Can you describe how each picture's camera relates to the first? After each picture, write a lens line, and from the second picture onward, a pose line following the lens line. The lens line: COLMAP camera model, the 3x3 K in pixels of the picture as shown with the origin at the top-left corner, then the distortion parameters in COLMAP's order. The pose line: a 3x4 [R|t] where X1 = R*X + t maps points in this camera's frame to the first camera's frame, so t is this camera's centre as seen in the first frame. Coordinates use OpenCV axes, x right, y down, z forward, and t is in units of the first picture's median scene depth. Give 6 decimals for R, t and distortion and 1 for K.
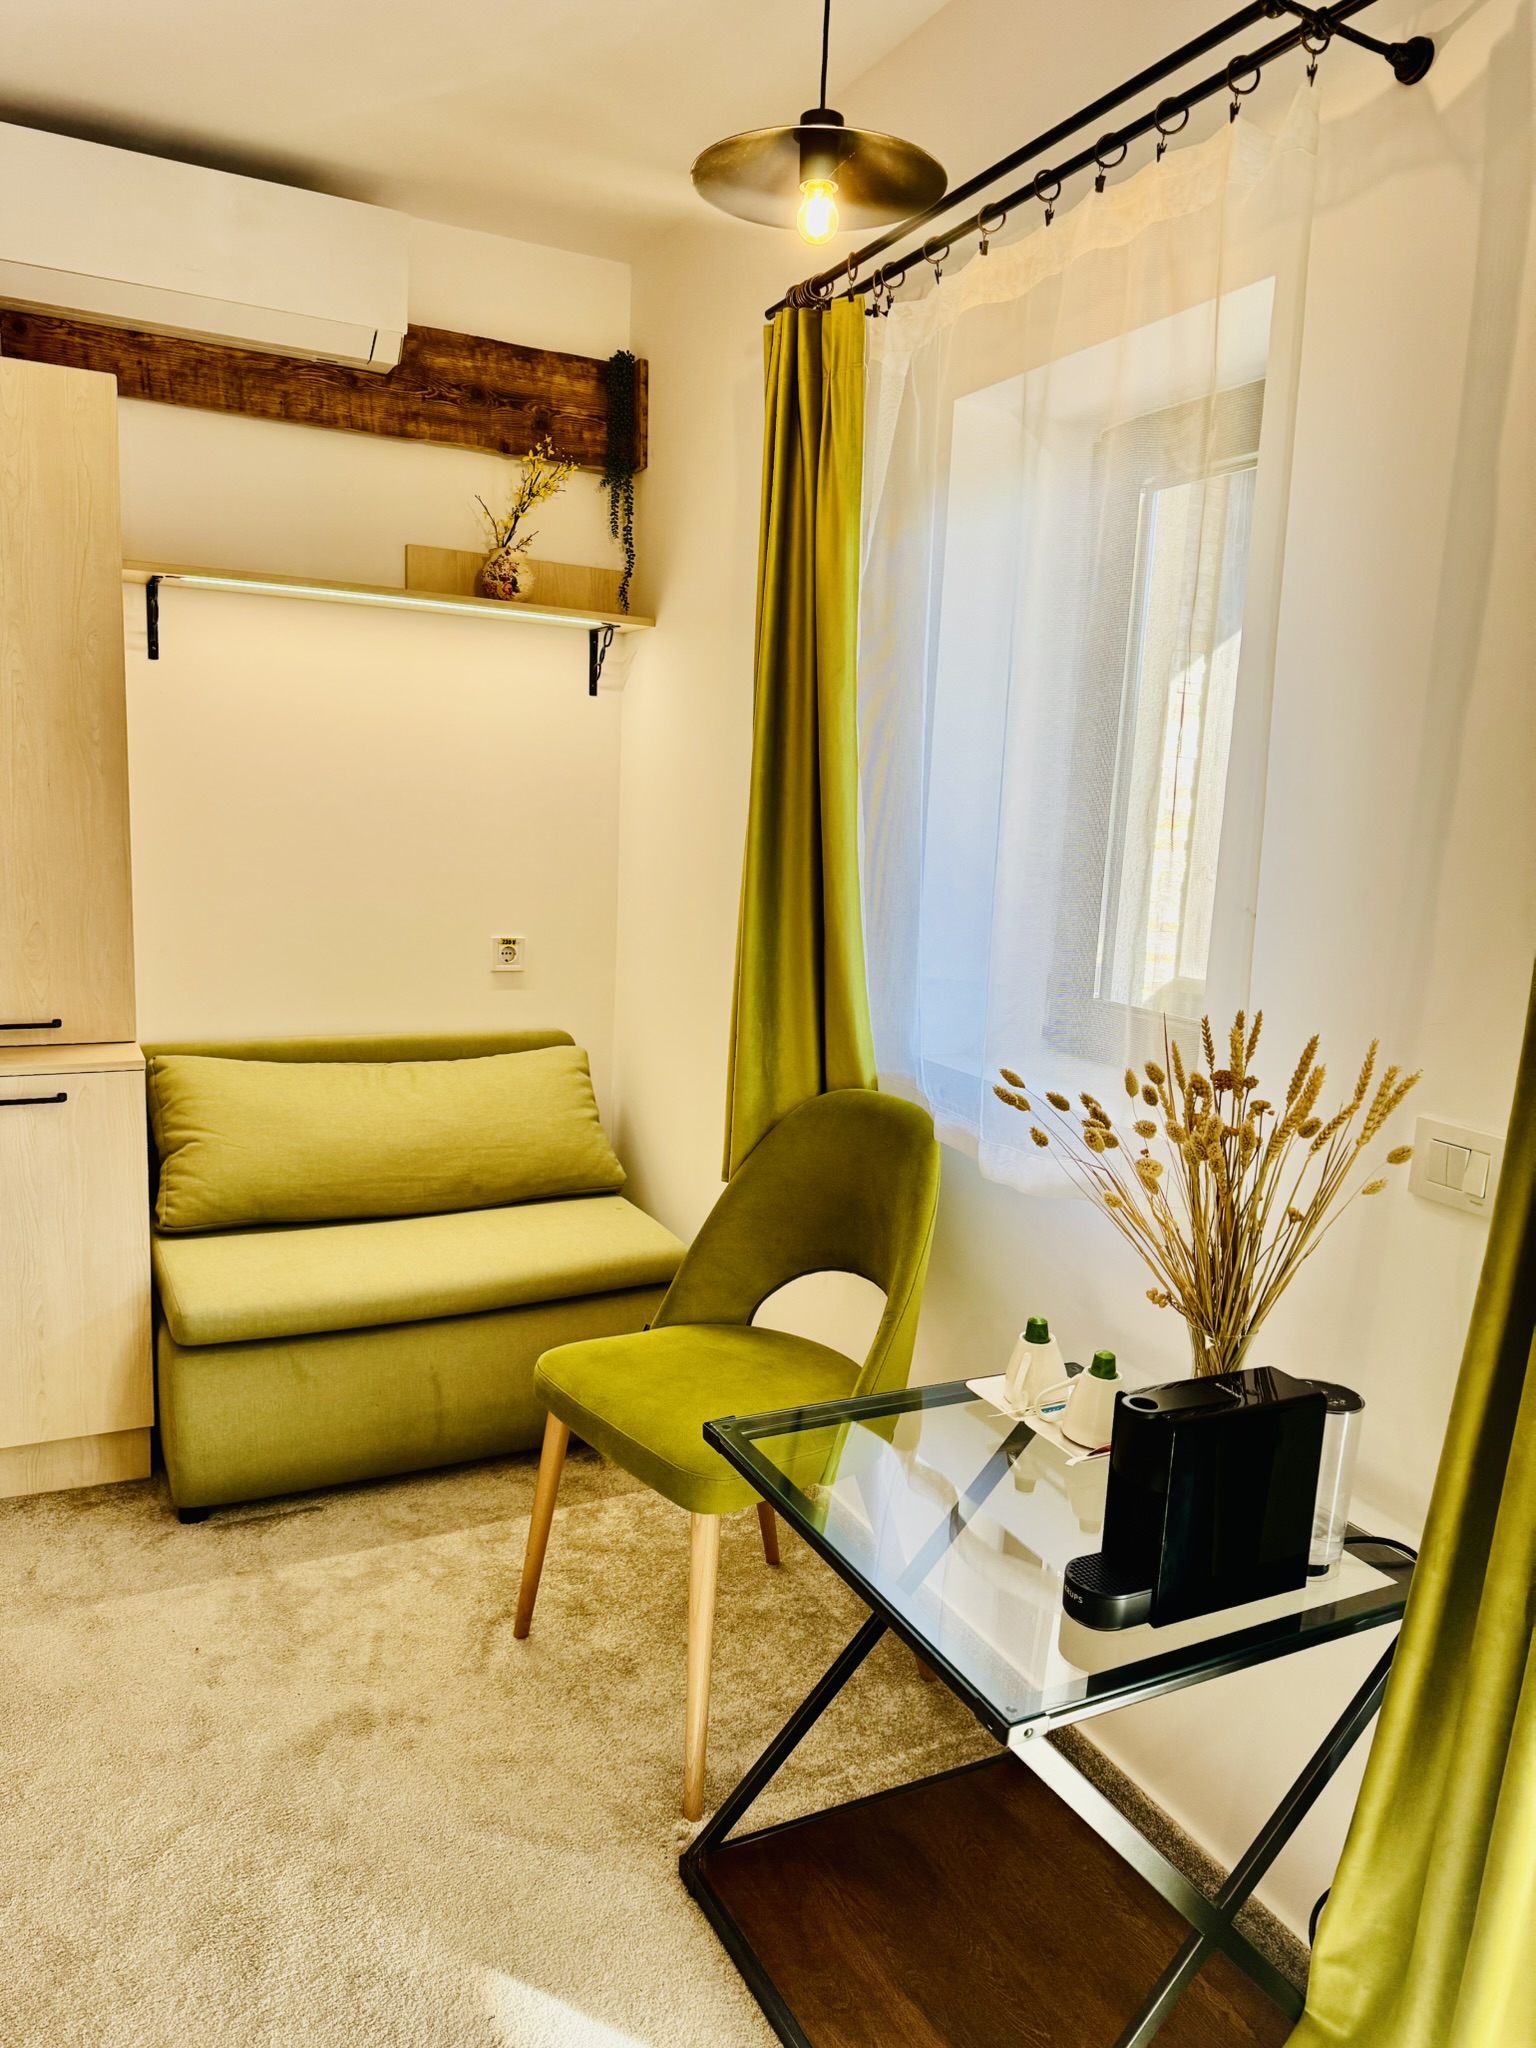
lens RADIAL K [[1433.6, 0, 779.1], [0, 1433.6, 1033.6], [0, 0, 1]] dist [0.062077, -0.067577]
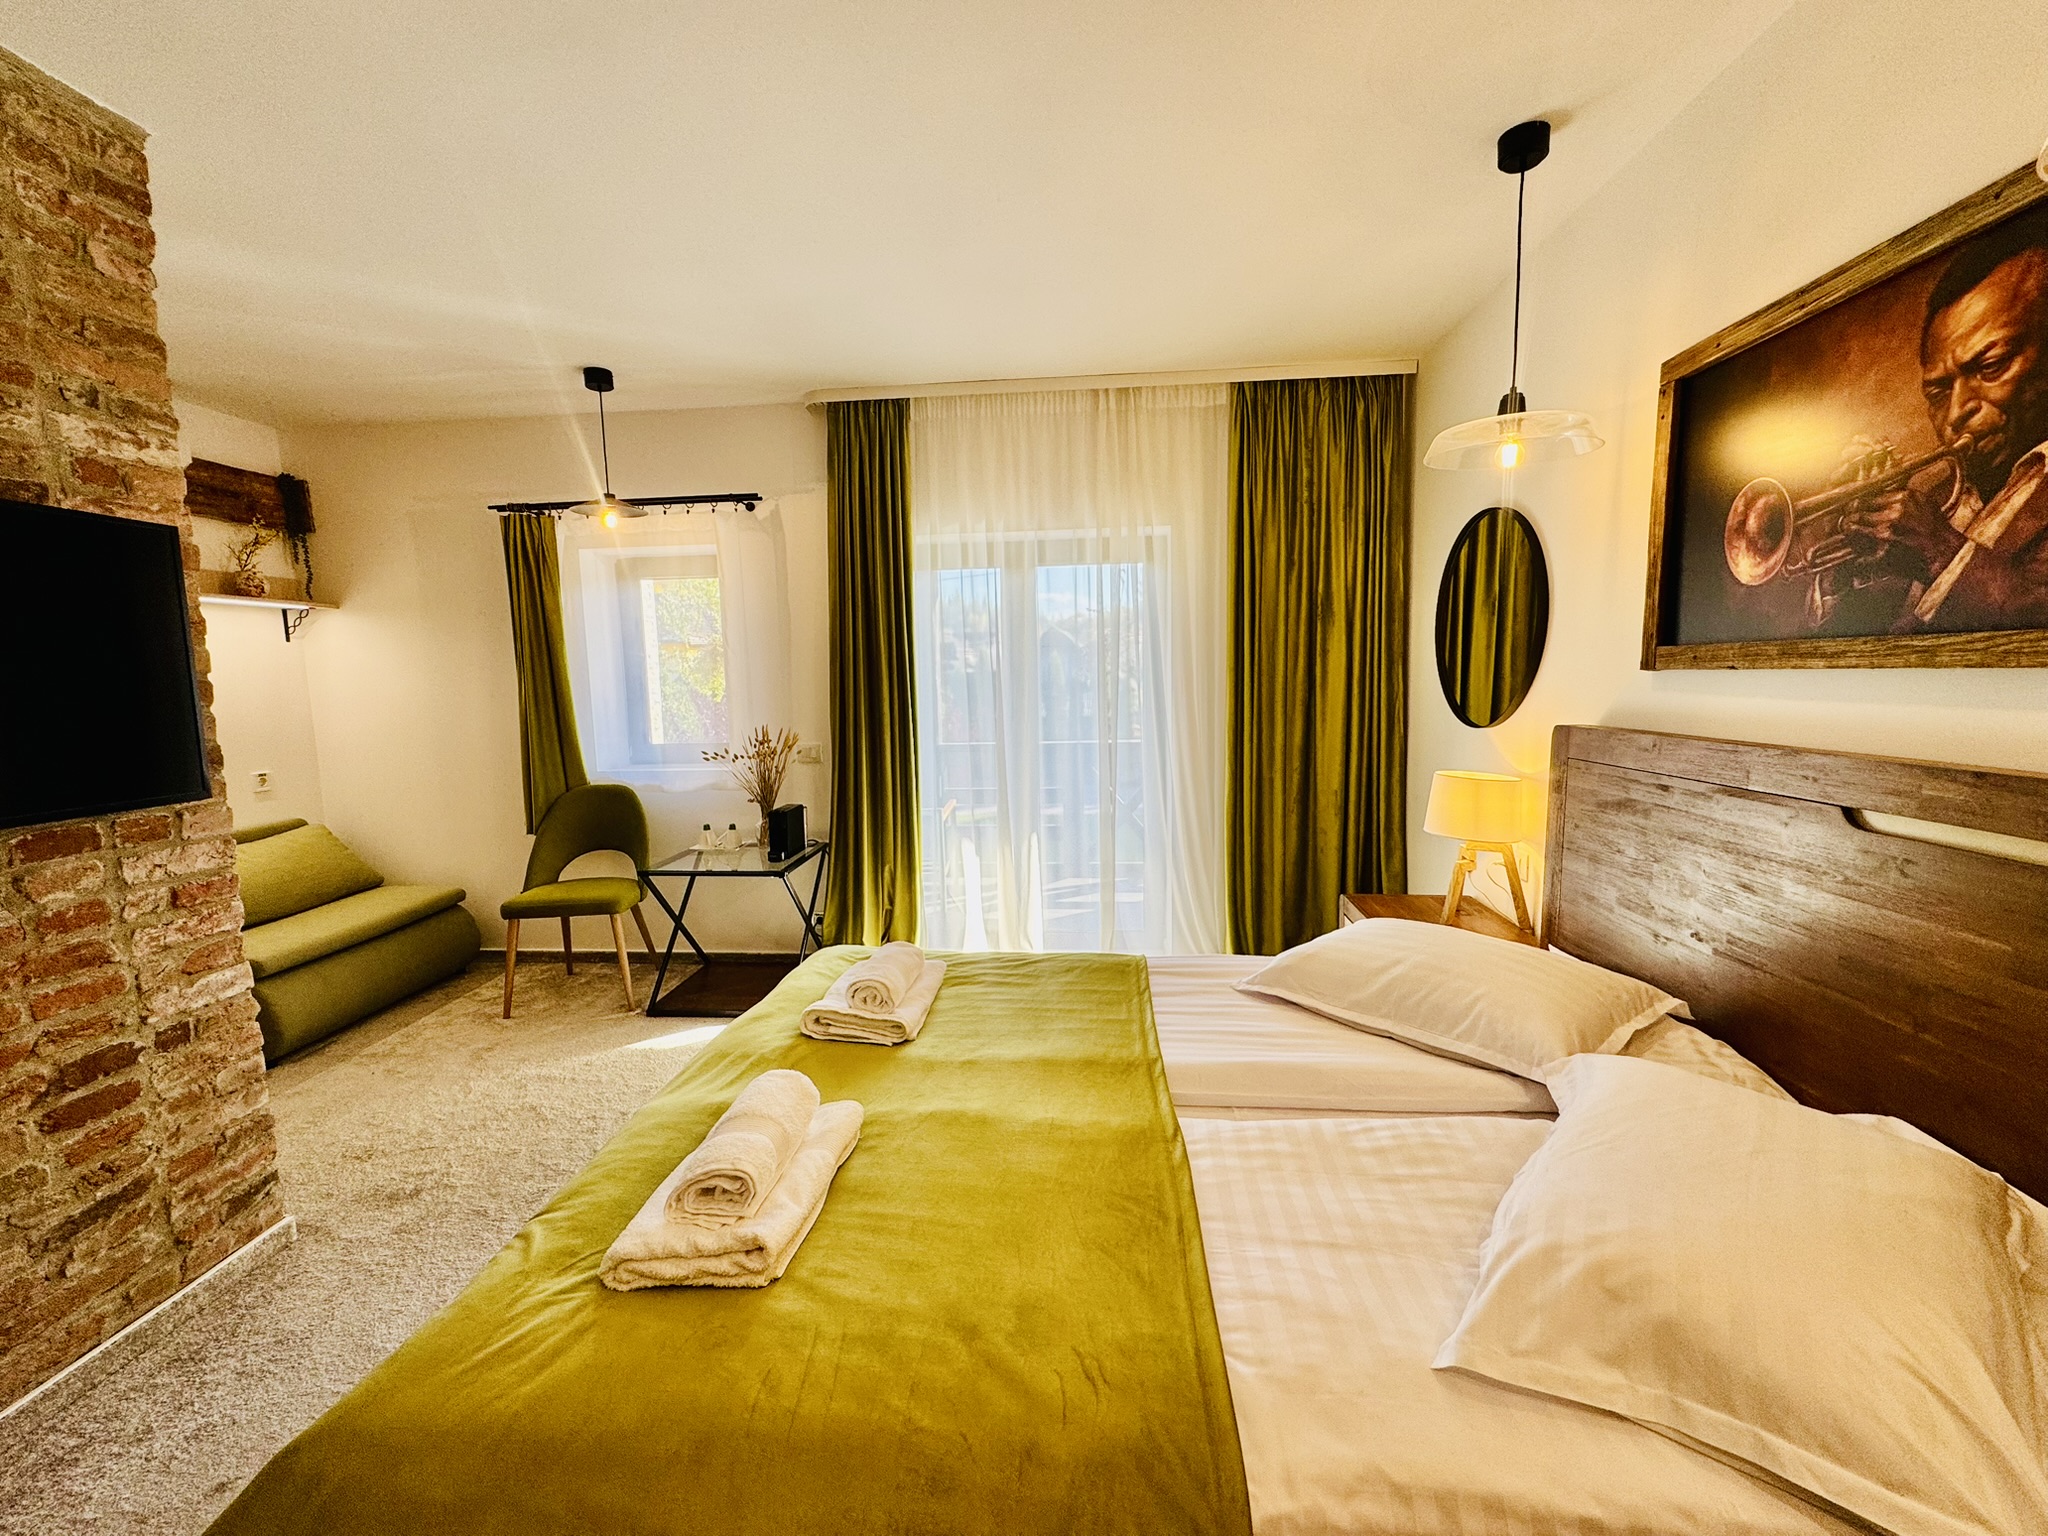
lens RADIAL K [[818.3, 0, 1025.6], [0, 818.3, 764.5], [0, 0, 1]] dist [0.000098, -0.000392]
pose [[0.518671, -0.158700, 0.840116, -0.608812], [0.185186, 0.980148, 0.070823, 0.033140], [-0.834678, 0.118844, 0.537764, -0.423502]]
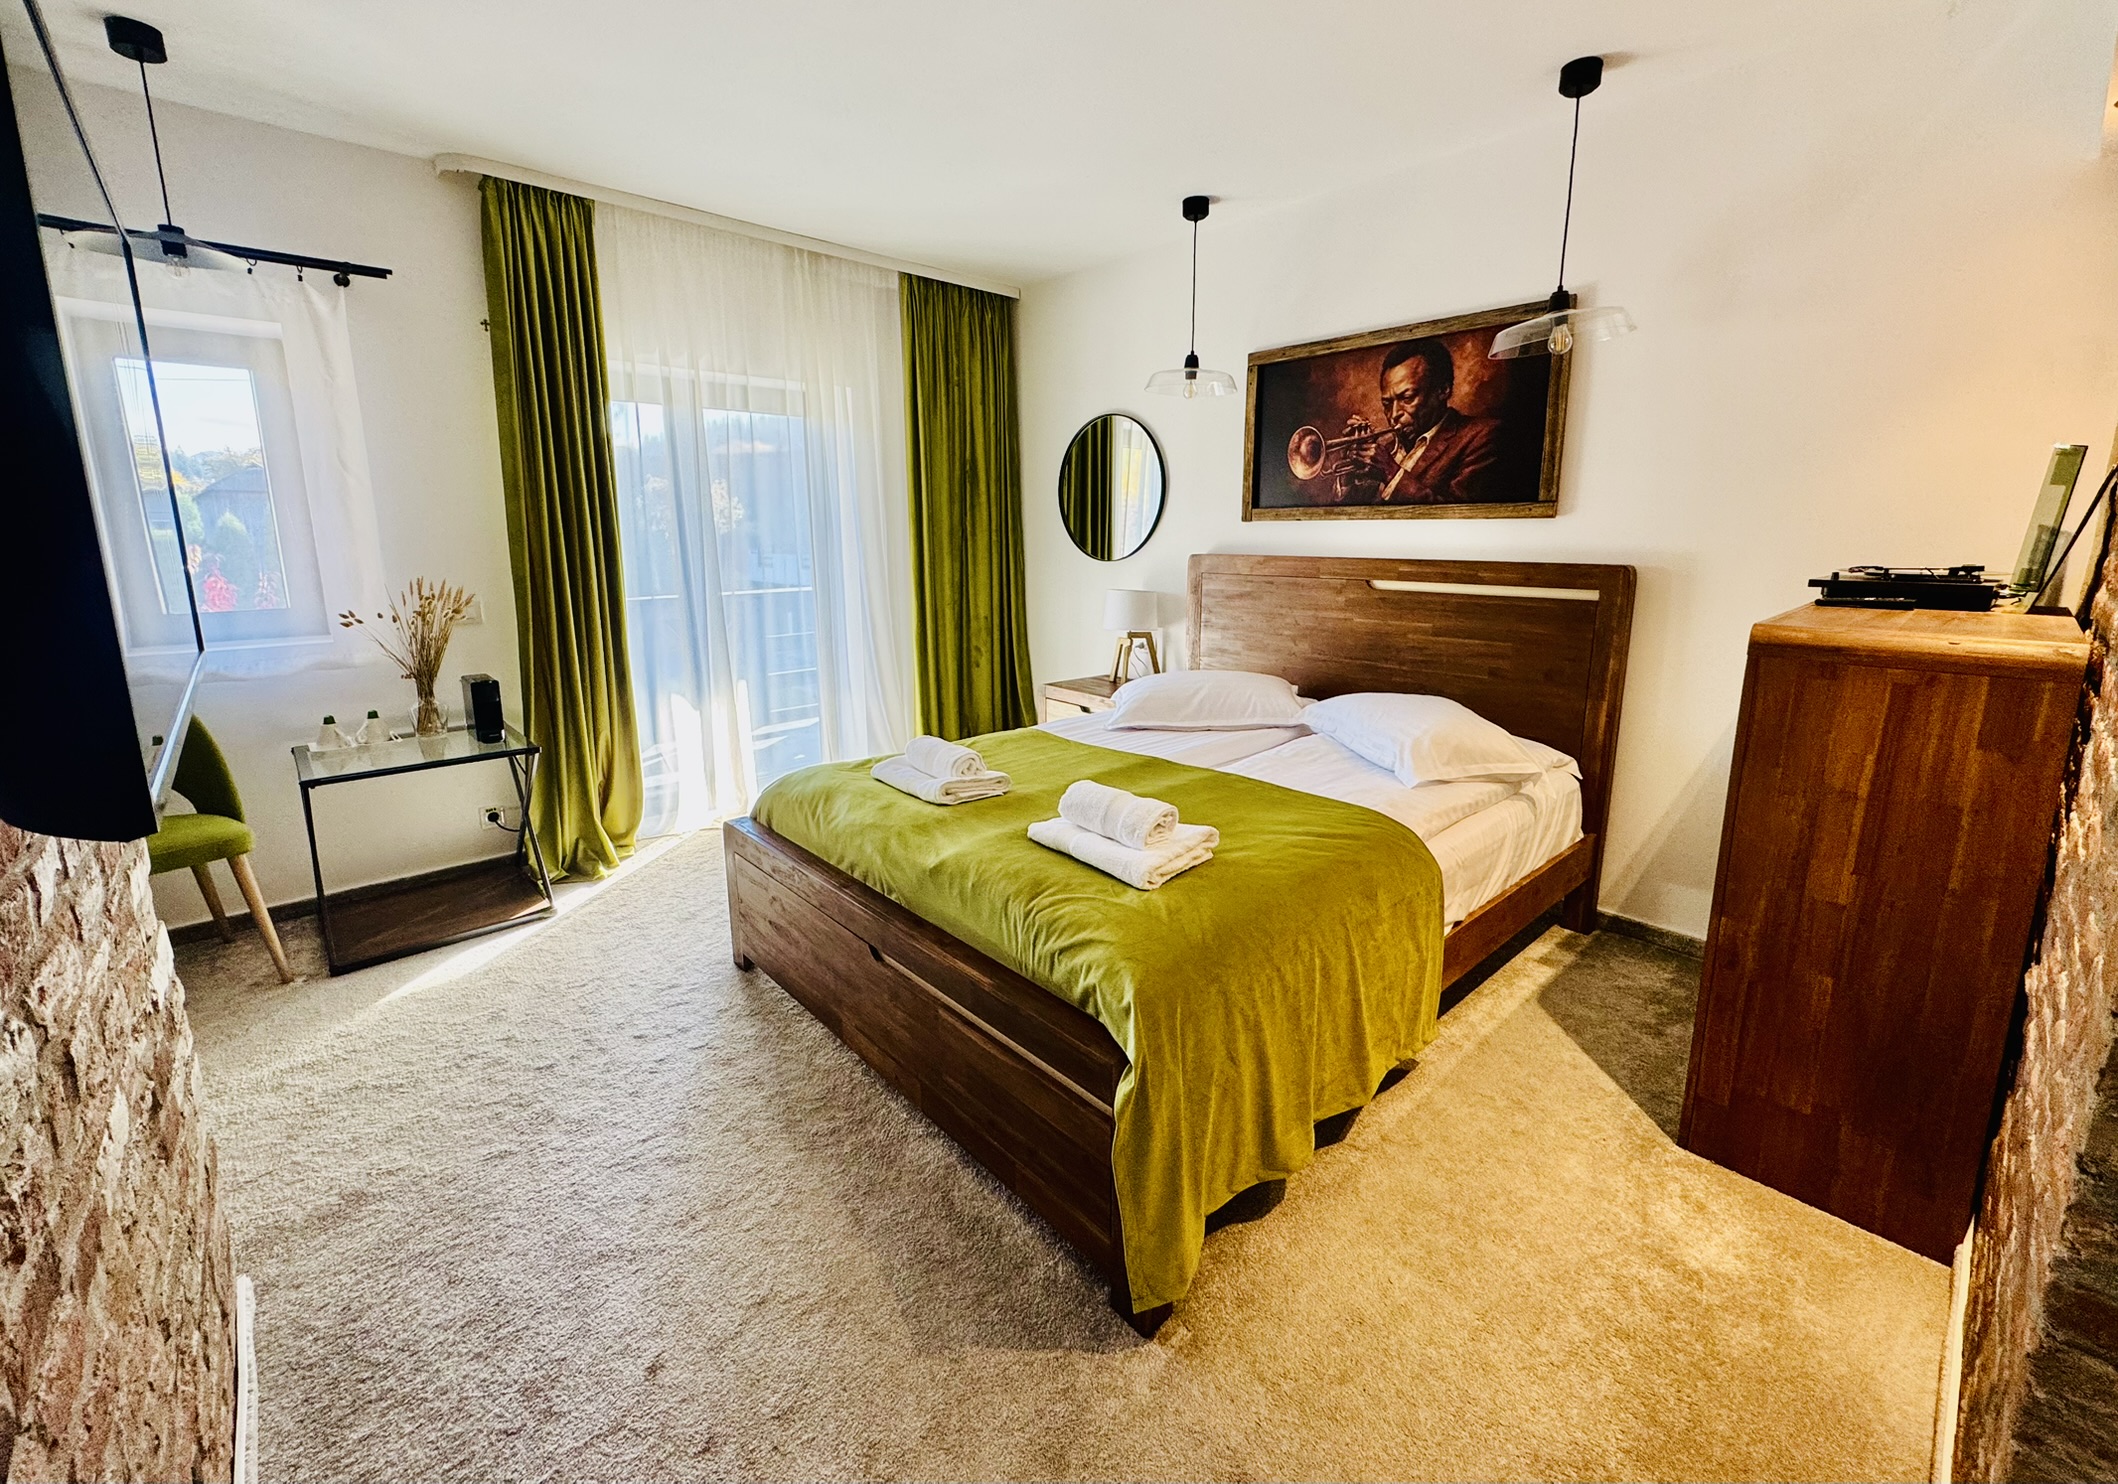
lens RADIAL K [[848.7, 0, 1060.9], [0, 848.7, 682.0], [0, 0, 1]] dist [0.000839, -0.000481]
pose [[-0.280012, -0.224264, 0.933434, -0.903907], [0.143688, 0.951587, 0.271728, -0.047690], [-0.949182, 0.210210, -0.234231, 0.054308]]
